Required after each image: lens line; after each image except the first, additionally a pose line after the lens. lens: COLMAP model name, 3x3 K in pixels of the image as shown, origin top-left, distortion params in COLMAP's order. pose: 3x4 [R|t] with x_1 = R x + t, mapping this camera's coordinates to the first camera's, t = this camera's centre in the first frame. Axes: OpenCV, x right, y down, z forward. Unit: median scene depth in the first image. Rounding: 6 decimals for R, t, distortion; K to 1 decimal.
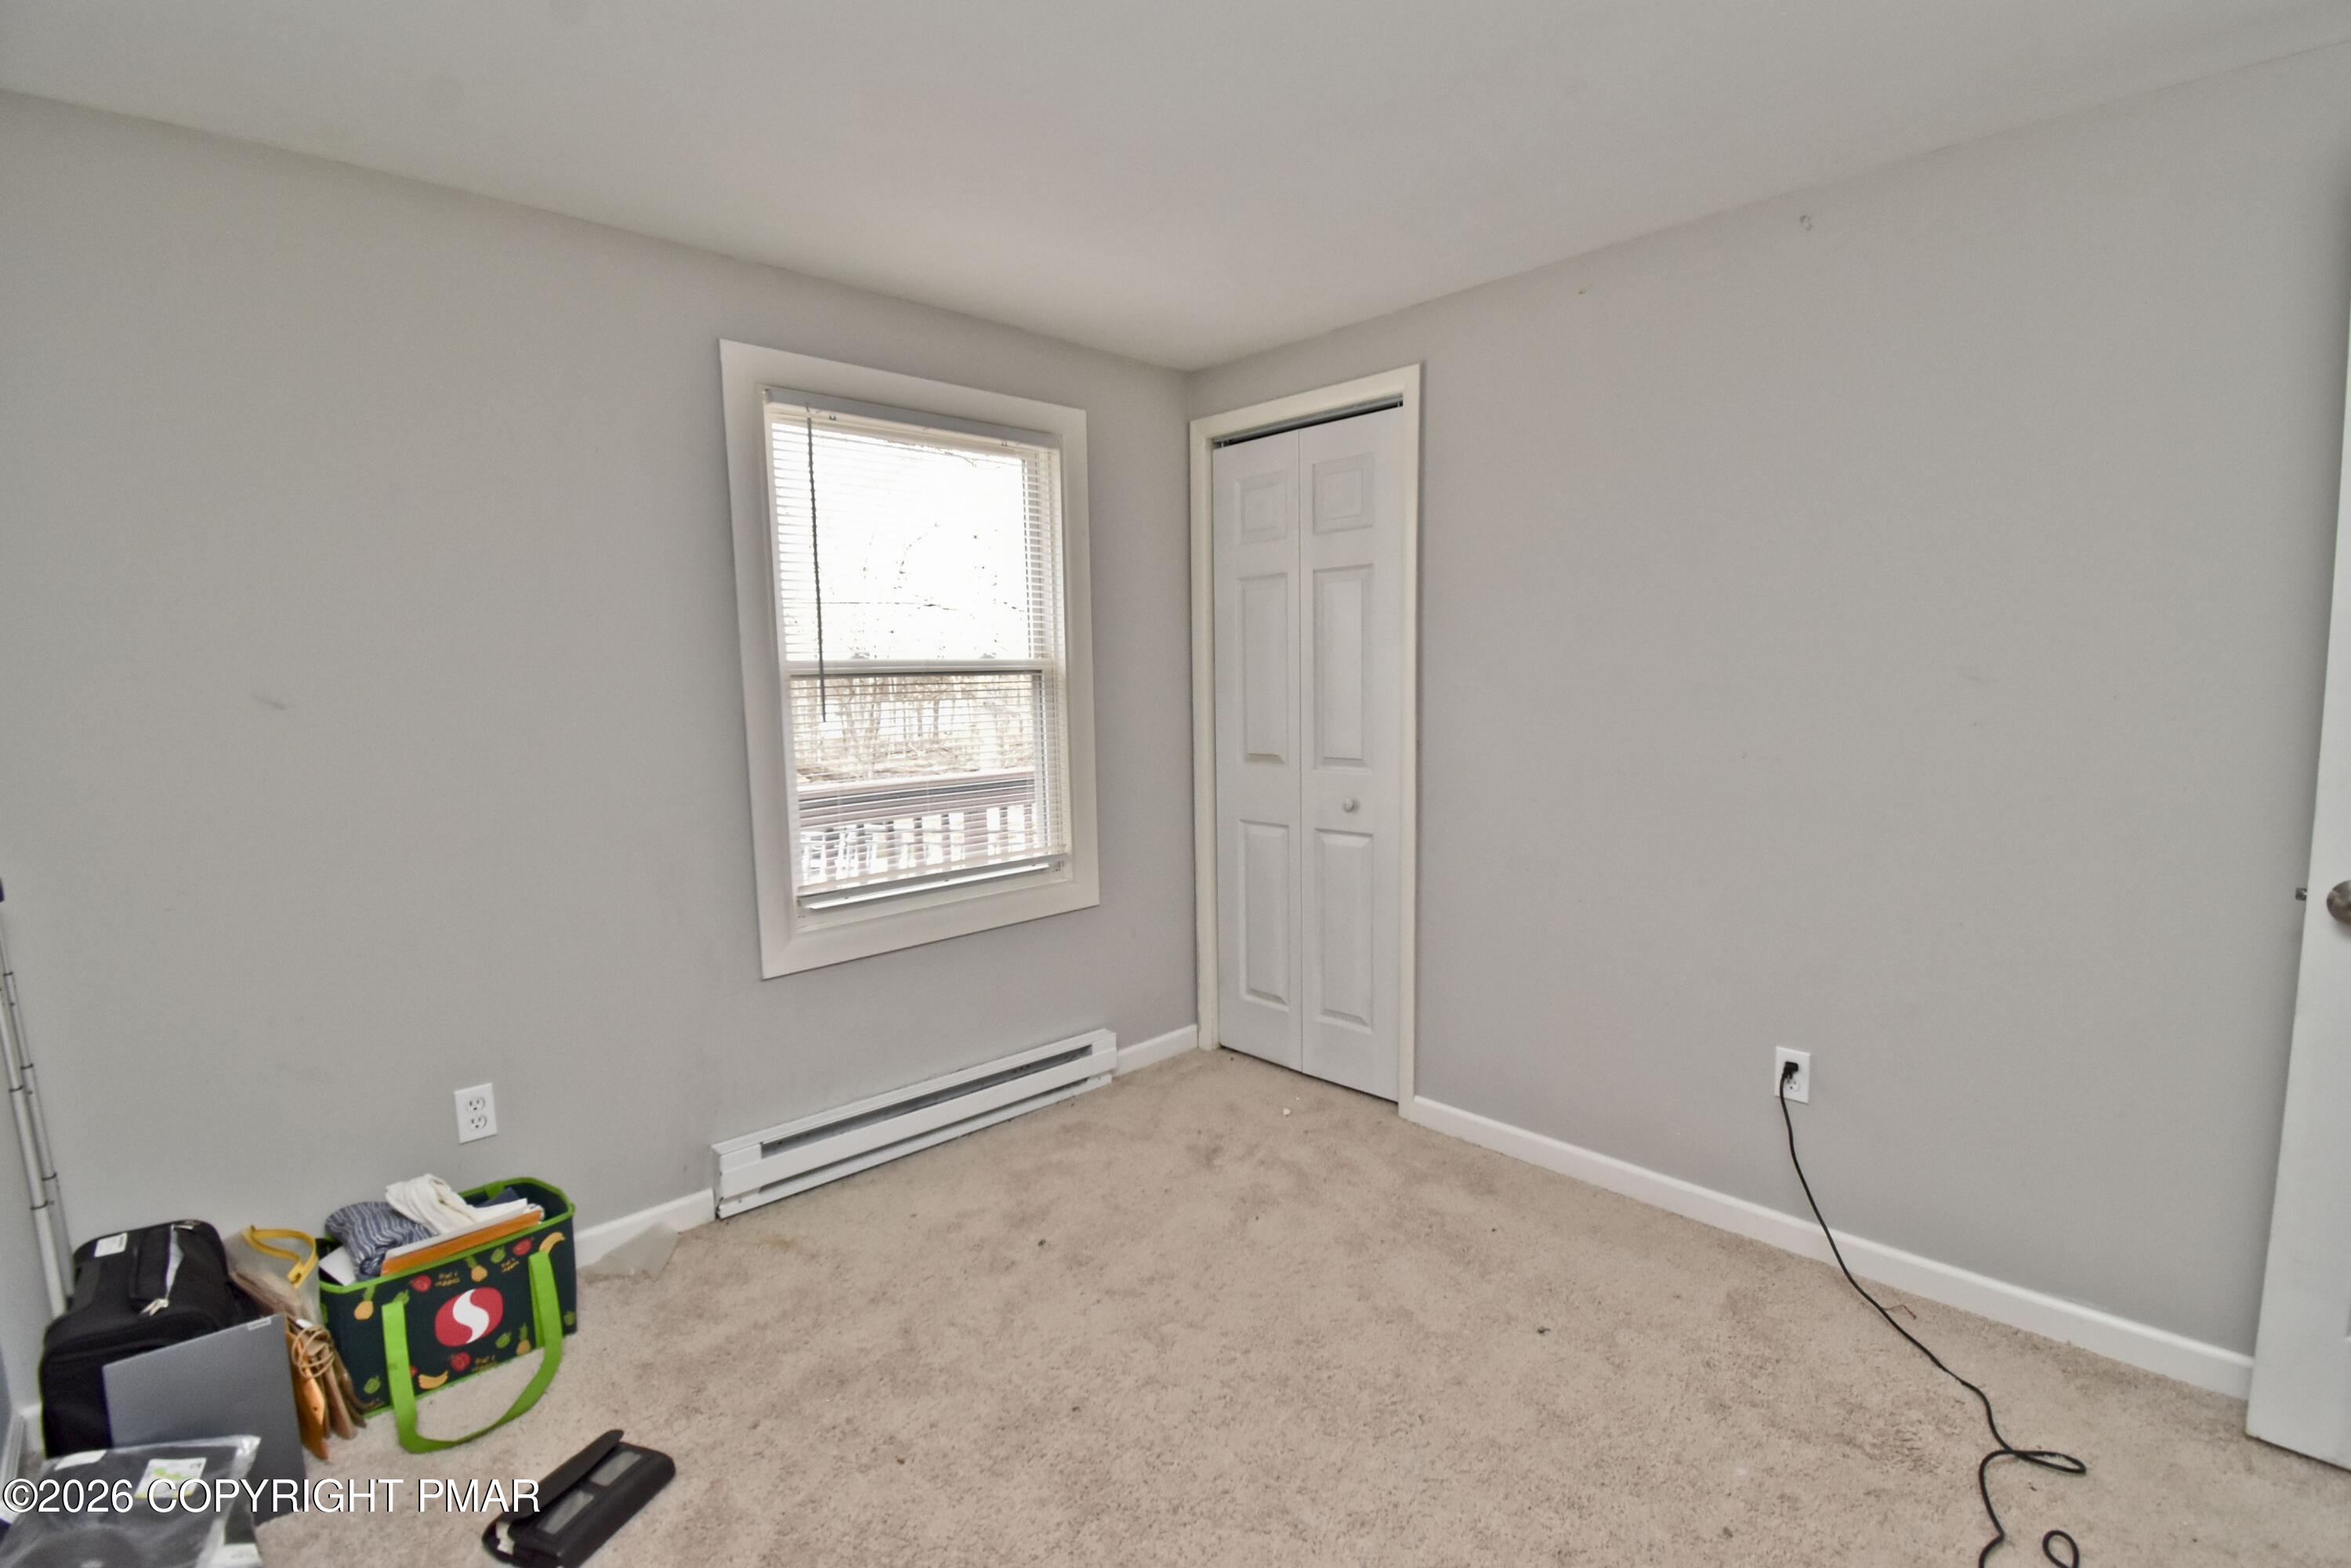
lens RADIAL K [[1045.9, 0, 1286.2], [0, 1045.9, 781.5], [0, 0, 1]] dist [-0.000680, -0.000934]
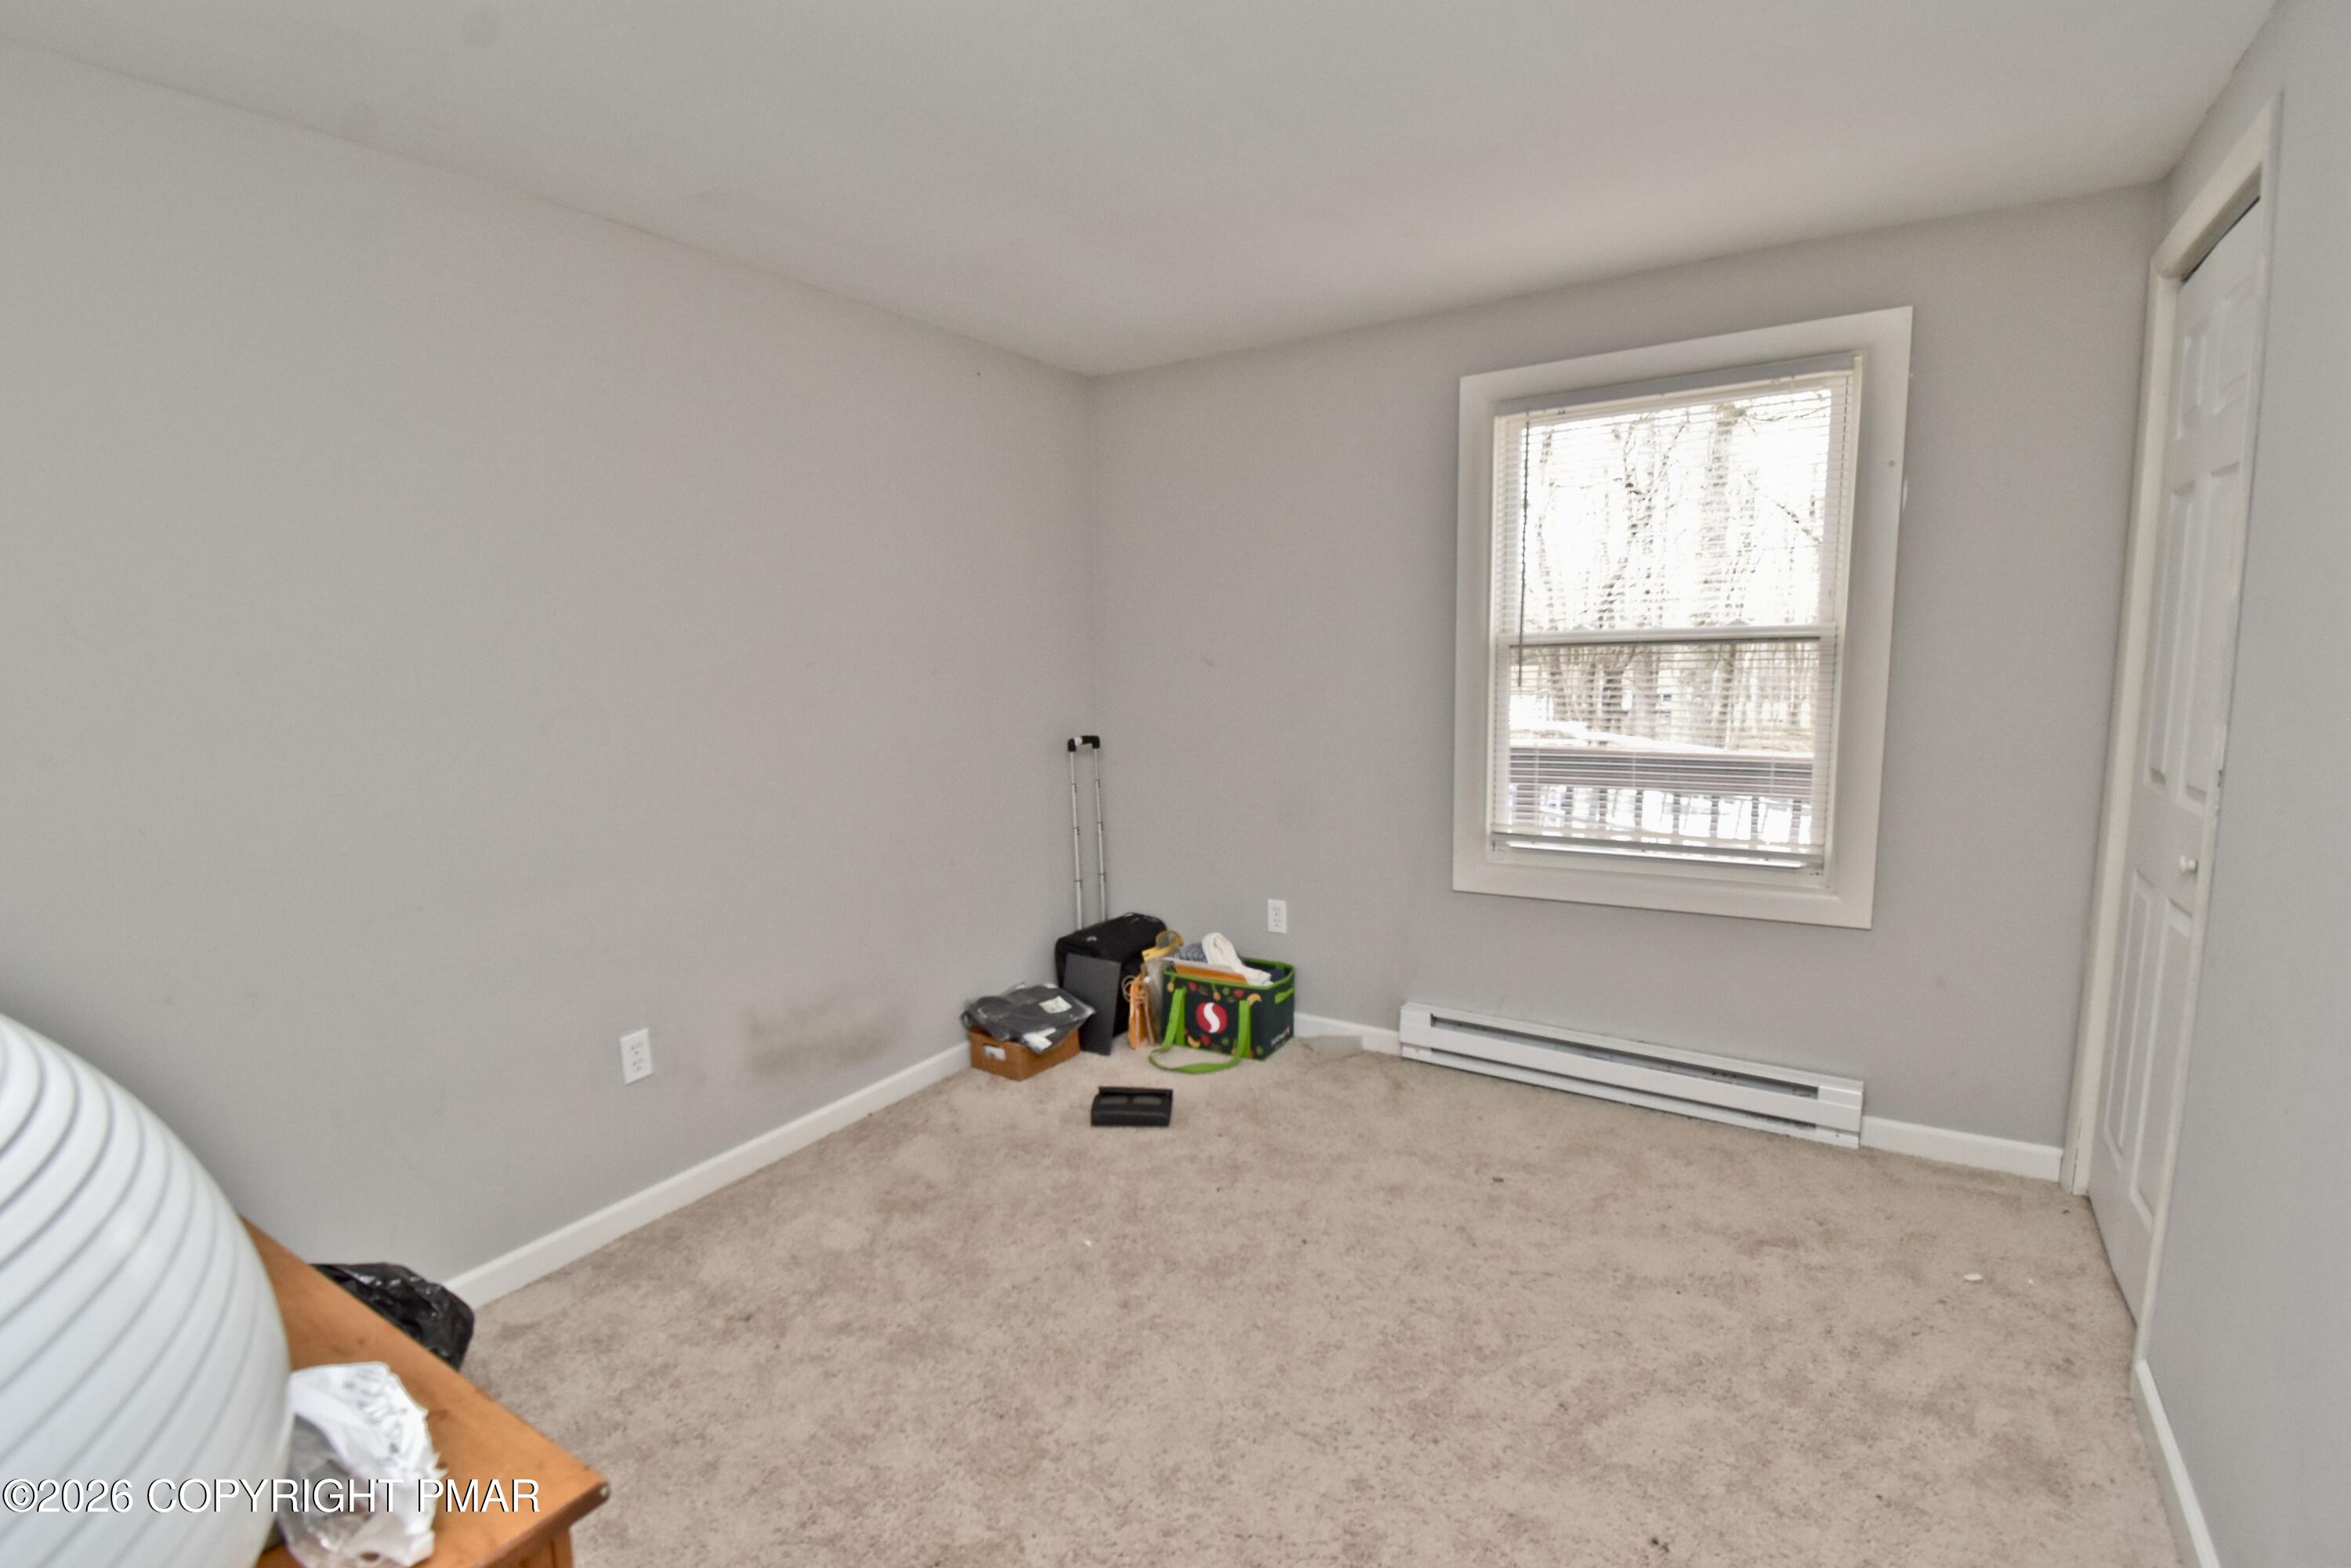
lens RADIAL K [[1135.6, 0, 1171.0], [0, 1135.6, 793.6], [0, 0, 1]] dist [0.002964, -0.014494]
pose [[0.193099, 0.132784, -0.972153, 0.716104], [-0.086048, 0.989275, 0.118030, -0.054702], [0.977399, 0.060861, 0.202453, 0.378072]]
